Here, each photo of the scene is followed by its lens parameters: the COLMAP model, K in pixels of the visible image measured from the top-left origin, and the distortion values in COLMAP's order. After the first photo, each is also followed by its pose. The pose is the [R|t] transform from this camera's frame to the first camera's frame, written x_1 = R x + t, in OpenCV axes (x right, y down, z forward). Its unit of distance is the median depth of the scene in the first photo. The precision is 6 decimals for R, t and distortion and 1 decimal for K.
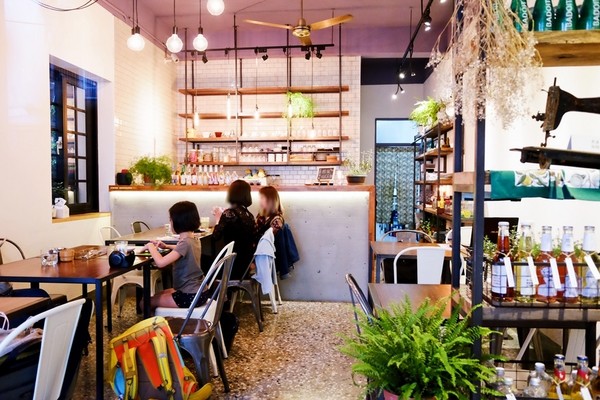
lens RADIAL K [[508.2, 0, 300.0], [0, 508.2, 200.0], [0, 0, 1]] dist [-0.002336, -0.001570]
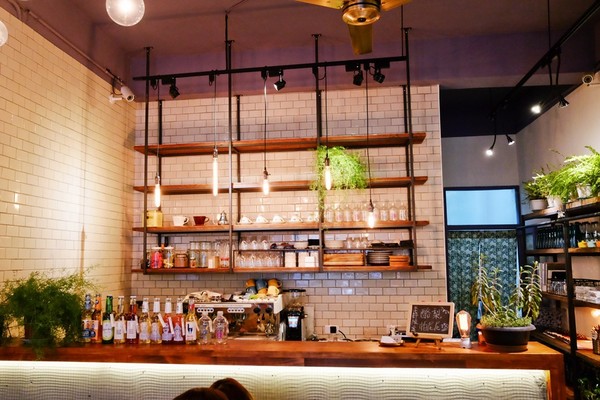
lens RADIAL K [[508.2, 0, 300.0], [0, 508.2, 200.0], [0, 0, 1]] dist [-0.002336, -0.001570]
pose [[0.999855, -0.016719, -0.003266, -0.043279], [0.016131, 0.990861, -0.133919, -0.072997], [0.005475, 0.133847, 0.990987, 0.425401]]
